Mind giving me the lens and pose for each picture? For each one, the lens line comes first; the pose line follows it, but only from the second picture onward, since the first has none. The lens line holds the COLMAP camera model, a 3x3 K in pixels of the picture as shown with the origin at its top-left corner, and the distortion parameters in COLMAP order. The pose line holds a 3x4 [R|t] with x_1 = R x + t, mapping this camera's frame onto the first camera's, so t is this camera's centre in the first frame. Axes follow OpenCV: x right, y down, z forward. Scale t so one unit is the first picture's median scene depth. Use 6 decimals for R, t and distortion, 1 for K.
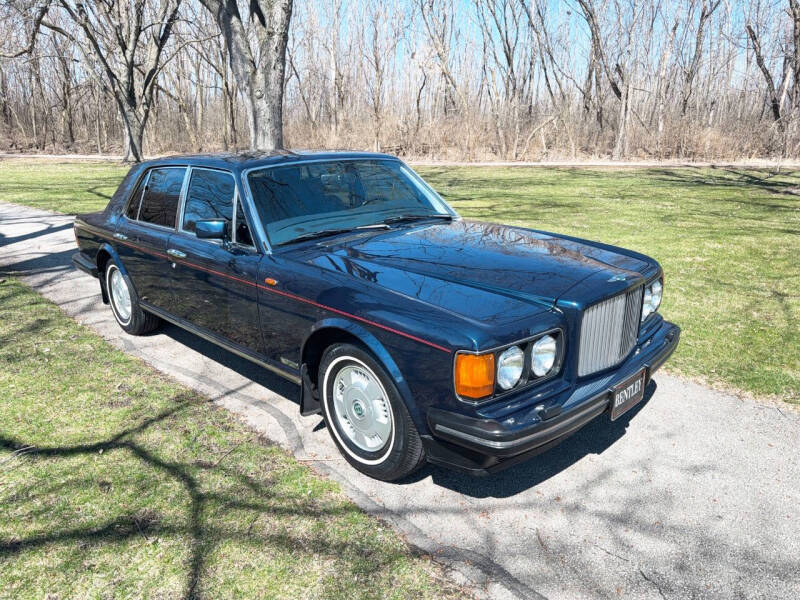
lens RADIAL K [[562.9, 0, 399.5], [0, 562.9, 304.4], [0, 0, 1]] dist [0.037210, -0.045327]
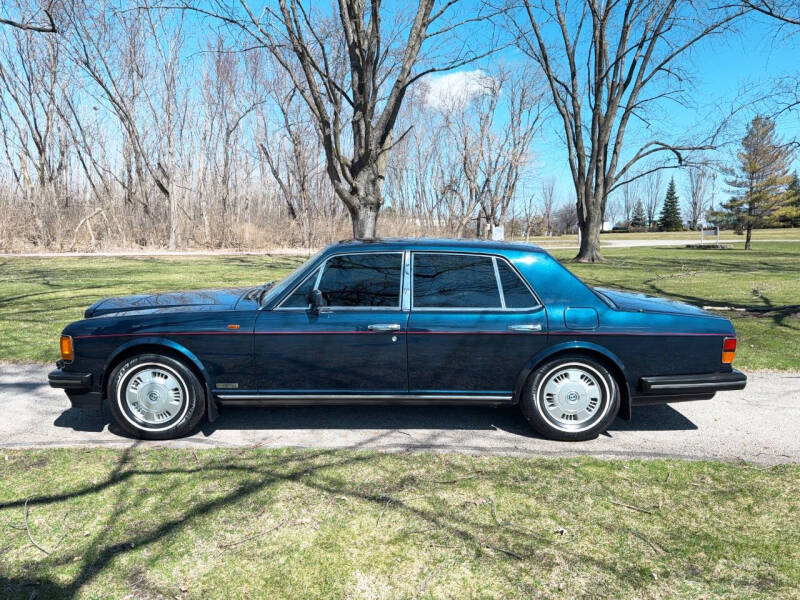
lens RADIAL K [[556.3, 0, 399.7], [0, 556.3, 305.0], [0, 0, 1]] dist [0.096200, -0.137667]
pose [[0.713262, -0.078531, 0.696485, -0.149360], [0.184287, 0.979752, -0.078256, 0.018005], [-0.676237, 0.184170, 0.713292, -0.057835]]
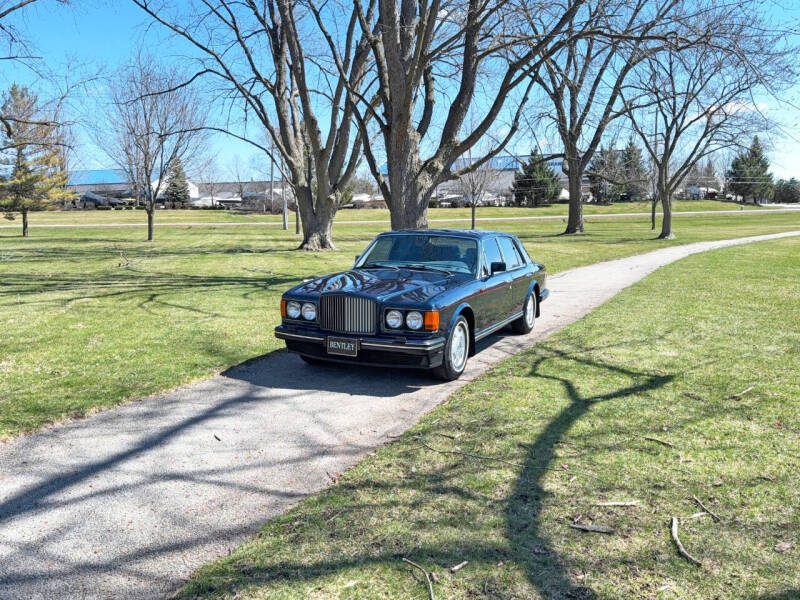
lens RADIAL K [[684.2, 0, 402.0], [0, 684.2, 307.1], [0, 0, 1]] dist [0.157243, -0.279033]
pose [[-0.355212, -0.111042, 0.928167, -0.440375], [0.261188, 0.941584, 0.212604, -0.106661], [-0.897555, 0.317945, -0.305459, 0.363874]]
